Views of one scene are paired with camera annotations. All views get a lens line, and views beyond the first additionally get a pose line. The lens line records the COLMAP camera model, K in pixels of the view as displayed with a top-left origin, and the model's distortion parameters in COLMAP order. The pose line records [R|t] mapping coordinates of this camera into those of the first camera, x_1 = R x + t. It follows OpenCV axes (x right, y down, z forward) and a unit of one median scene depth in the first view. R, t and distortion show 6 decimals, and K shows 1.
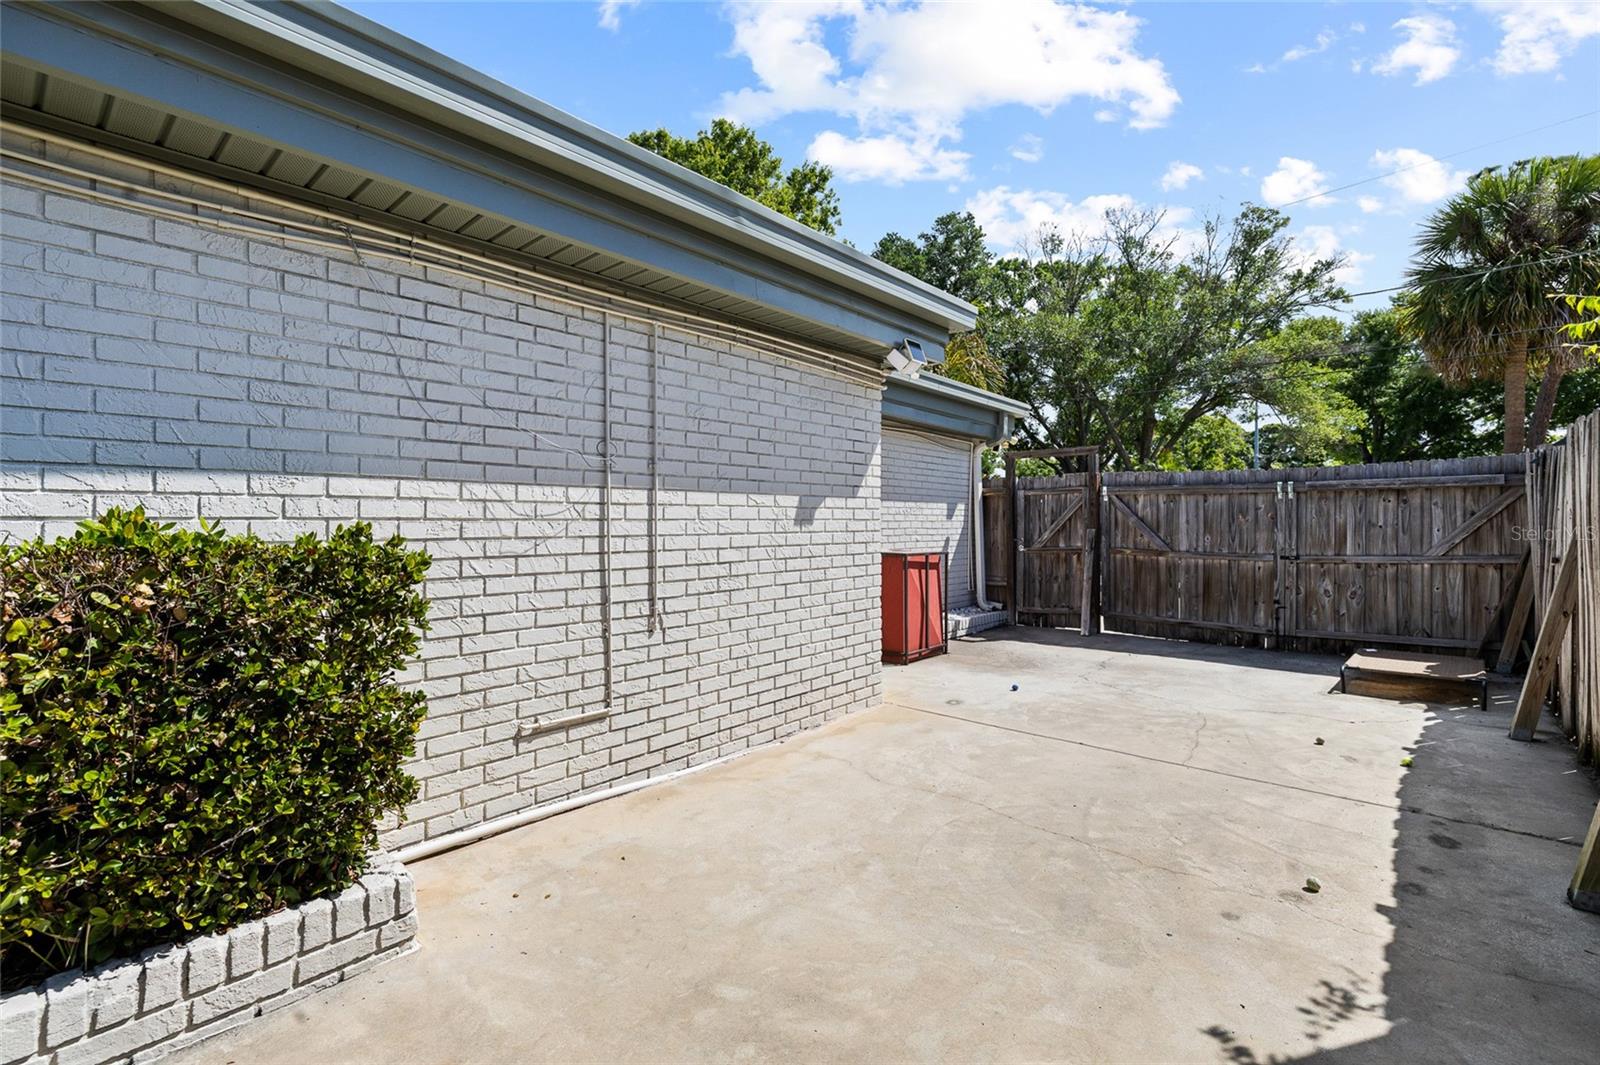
lens RADIAL K [[720.0, 0, 798.1], [0, 720.0, 529.1], [0, 0, 1]] dist [-0.005406, 0.000288]
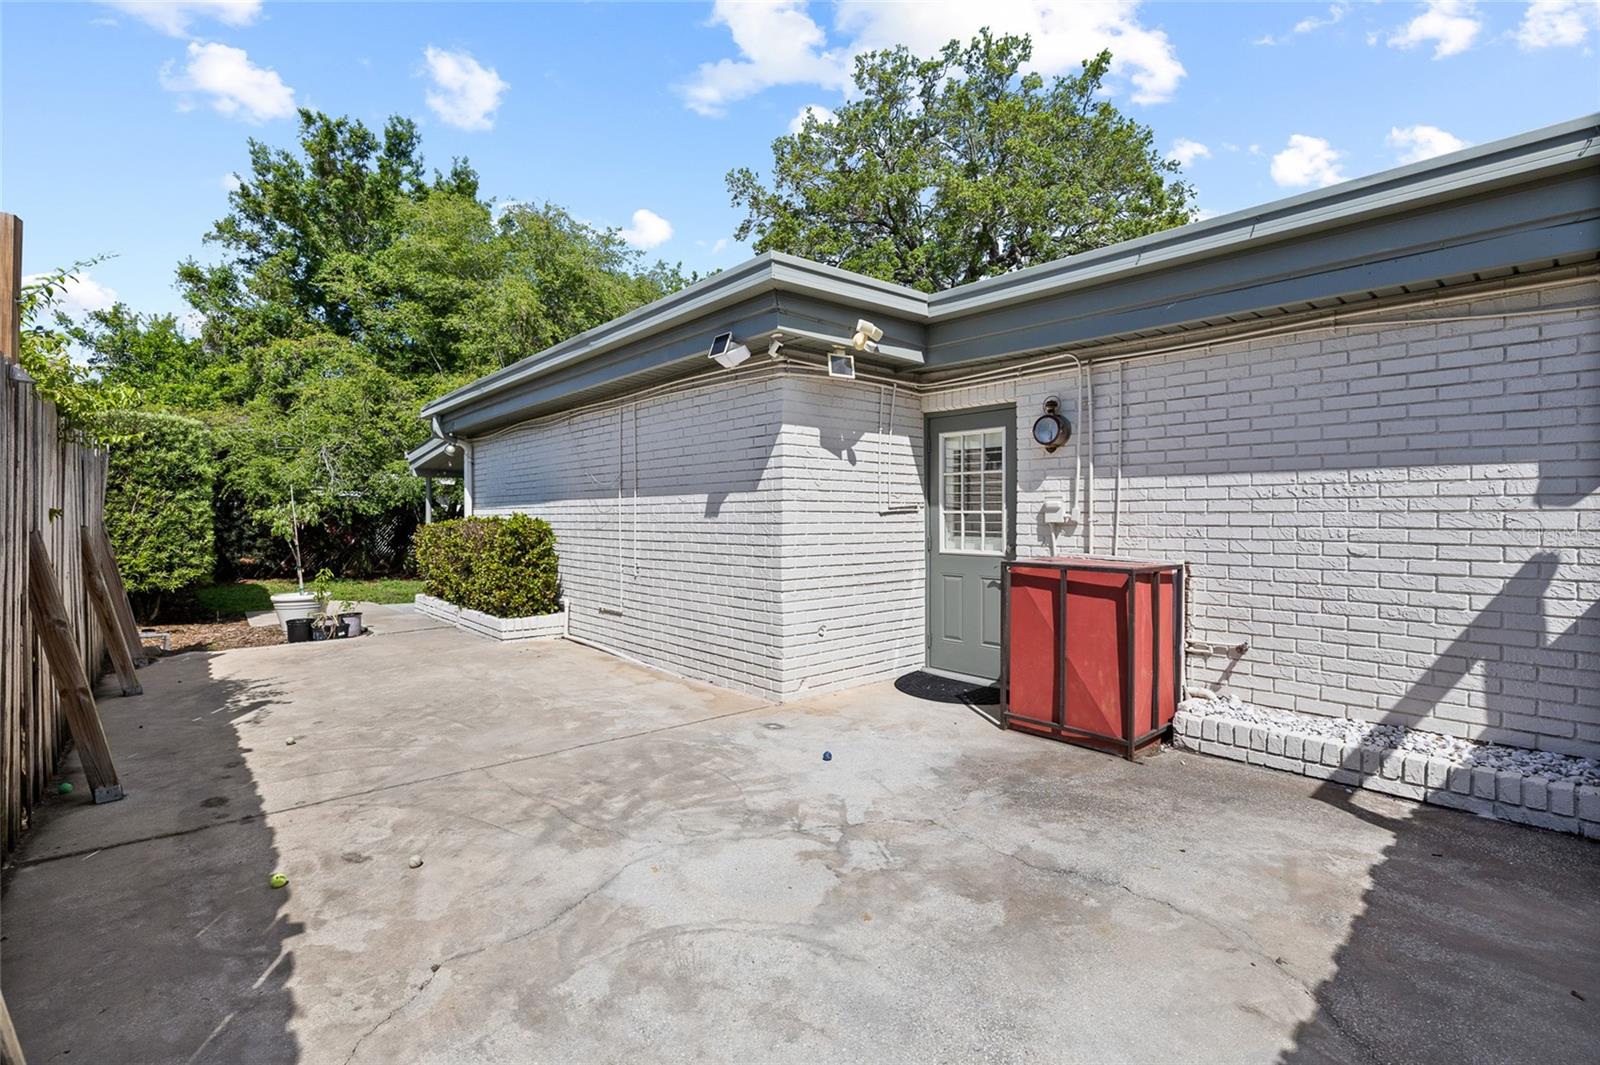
lens RADIAL K [[720.0, 0, 798.1], [0, 720.0, 523.6], [0, 0, 1]] dist [-0.005406, 0.000288]
pose [[-0.133344, 0.008575, -0.991033, 1.514032], [-0.009937, 0.999901, 0.009988, -0.010305], [0.991020, 0.011180, -0.133246, 1.641279]]
